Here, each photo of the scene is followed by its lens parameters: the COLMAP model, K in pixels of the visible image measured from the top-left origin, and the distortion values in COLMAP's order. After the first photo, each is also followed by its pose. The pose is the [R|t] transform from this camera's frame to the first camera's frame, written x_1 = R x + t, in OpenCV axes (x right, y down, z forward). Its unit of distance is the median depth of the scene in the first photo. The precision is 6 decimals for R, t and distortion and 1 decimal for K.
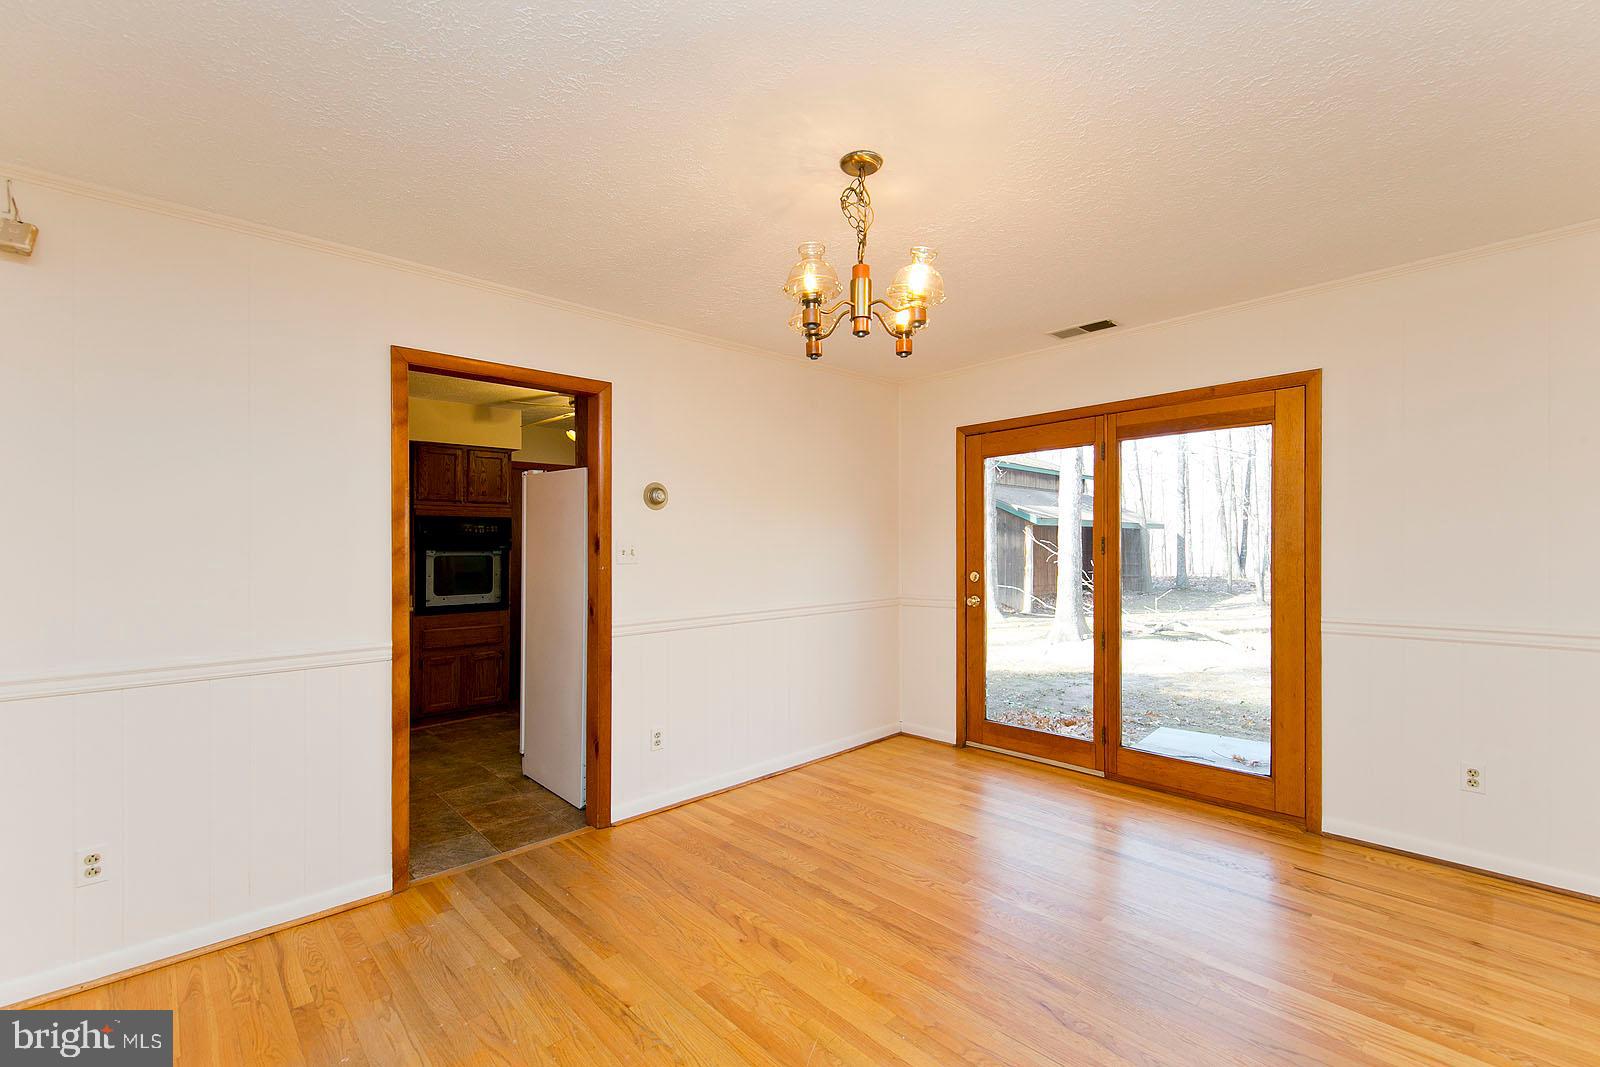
lens RADIAL K [[678.1, 0, 811.9], [0, 678.1, 536.5], [0, 0, 1]] dist [-0.000515, -0.000125]
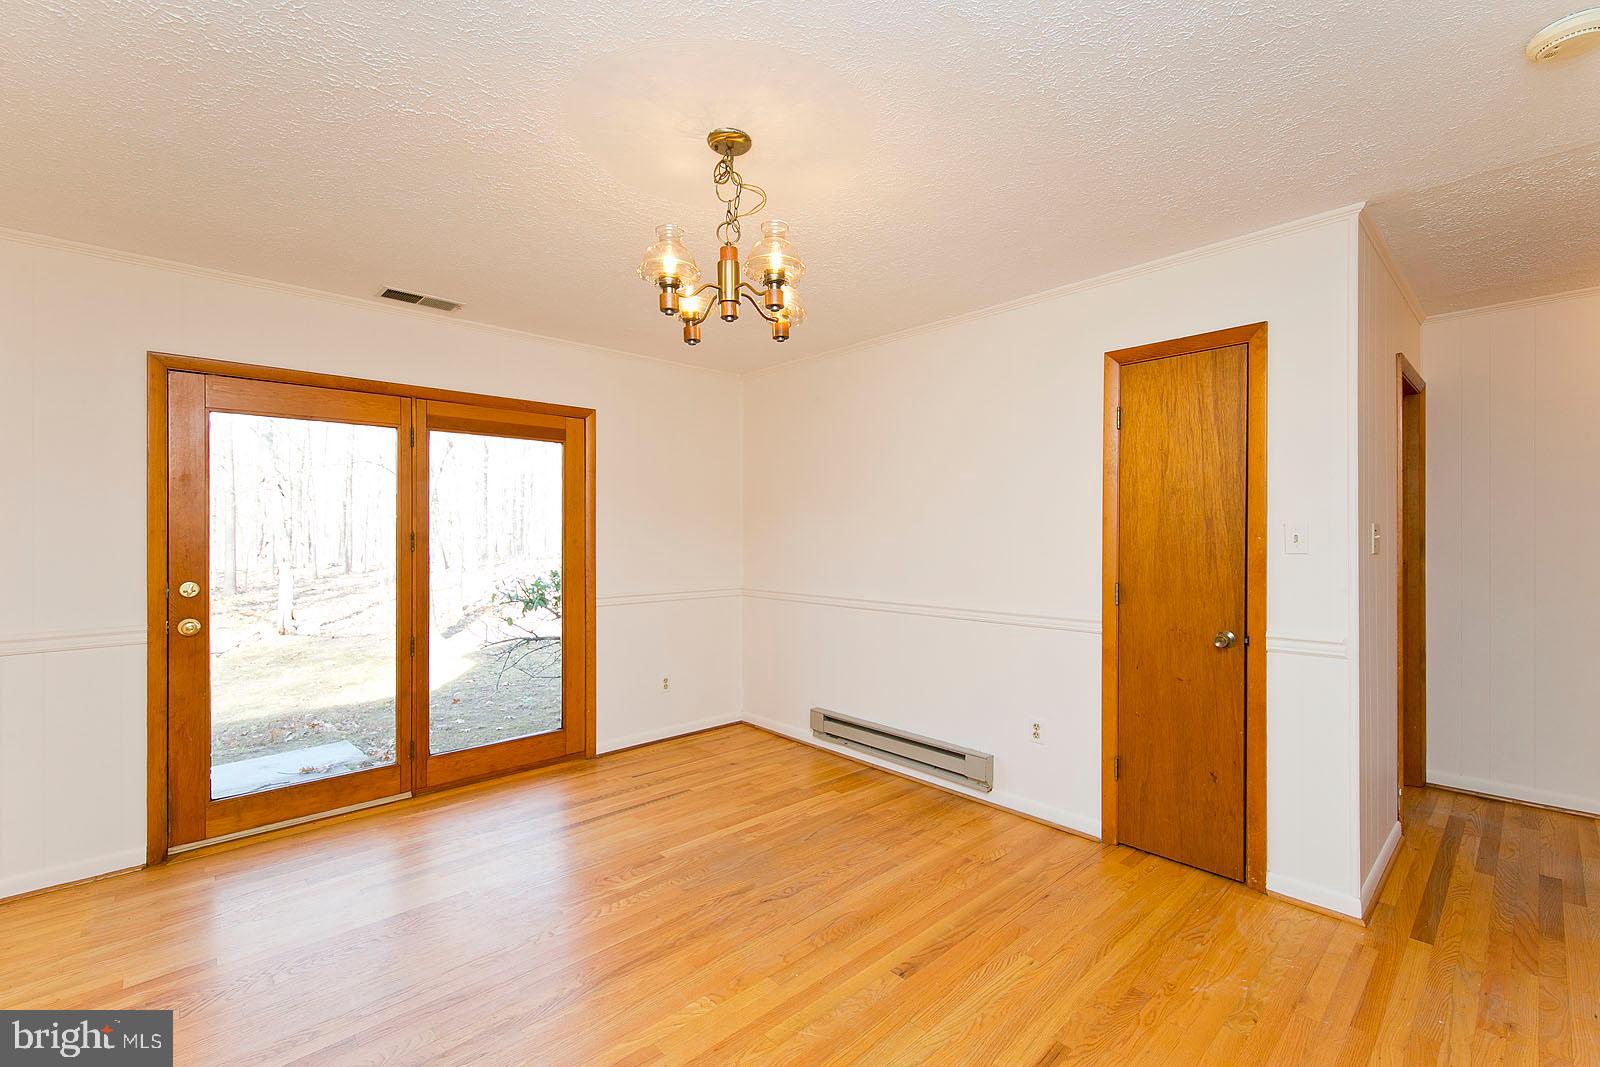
lens RADIAL K [[685.9, 0, 804.6], [0, 685.9, 531.7], [0, 0, 1]] dist [0.000229, -0.000354]
pose [[0.005522, 0.013561, 0.999893, -0.556027], [-0.012096, 0.999836, -0.013494, 0.006928], [-0.999912, -0.012020, 0.005685, 0.537313]]
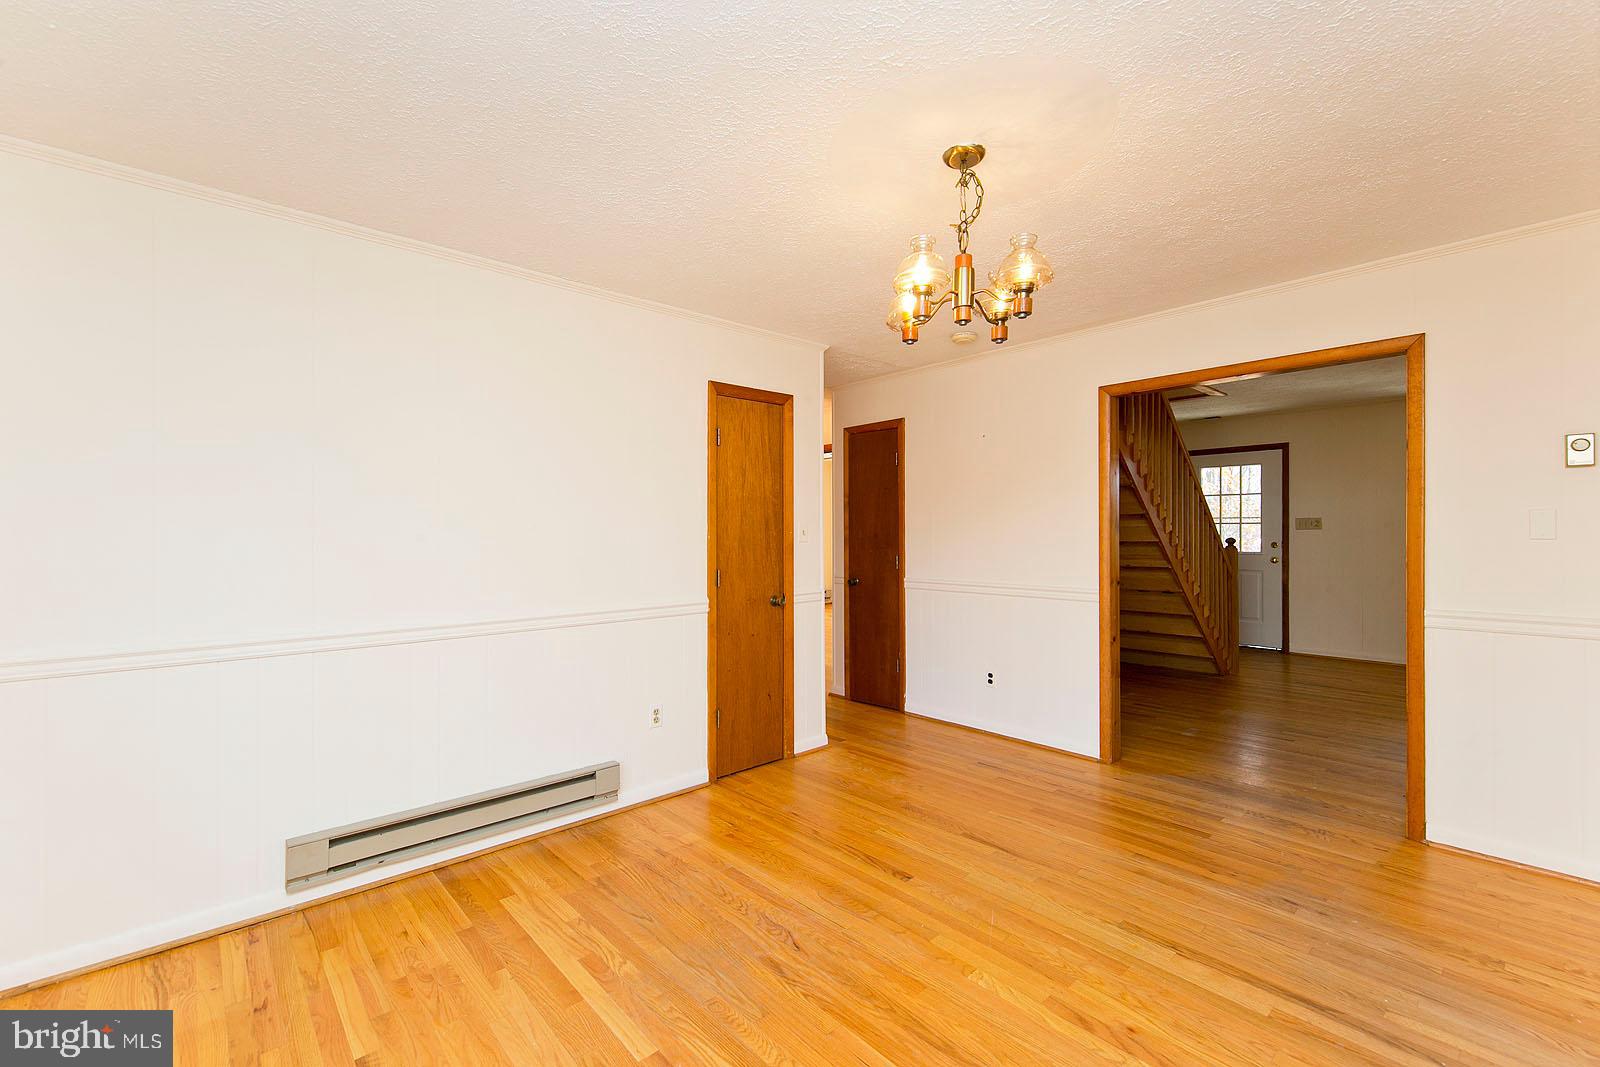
lens RADIAL K [[685.9, 0, 804.6], [0, 685.9, 531.7], [0, 0, 1]] dist [0.000229, -0.000354]
pose [[-0.999537, 0.021973, 0.021044, 0.168298], [0.021721, 0.999691, -0.012105, 0.012411], [-0.021303, -0.011642, -0.999705, 1.237991]]
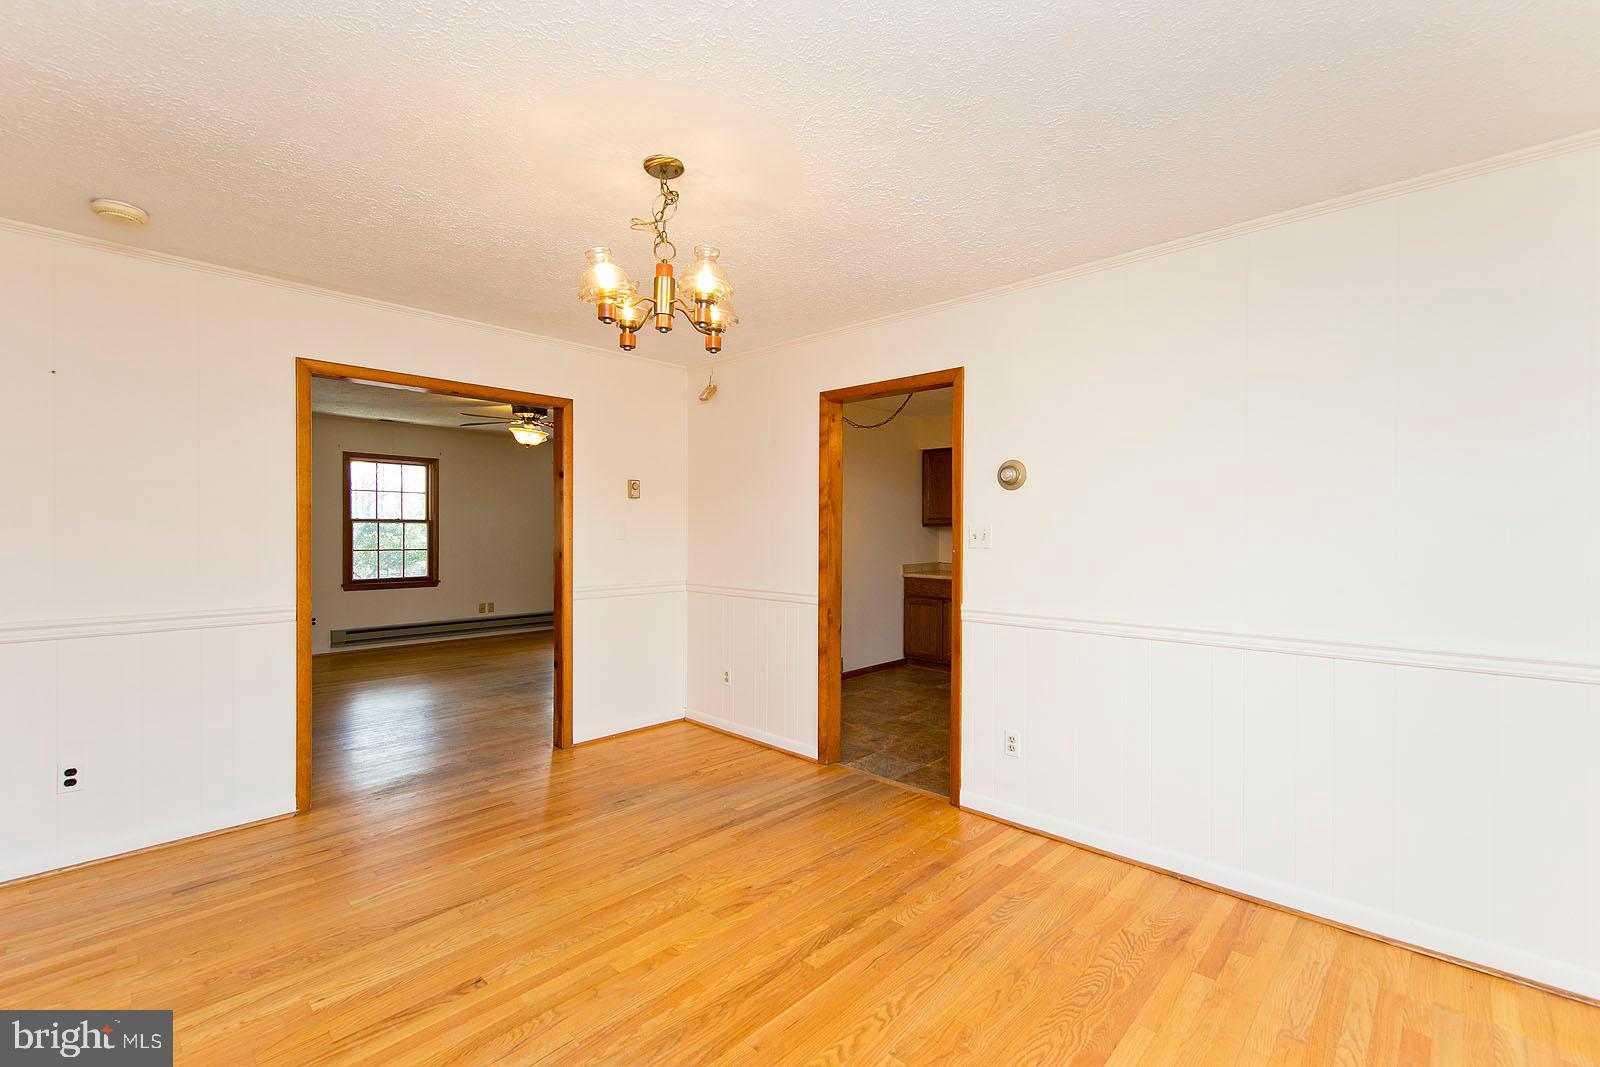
lens RADIAL K [[685.9, 0, 804.6], [0, 685.9, 531.7], [0, 0, 1]] dist [0.000229, -0.000354]
pose [[0.071281, 0.018596, -0.997283, 0.688254], [0.006794, 0.999794, 0.019129, -0.003446], [0.997433, -0.008139, 0.071140, 0.693471]]
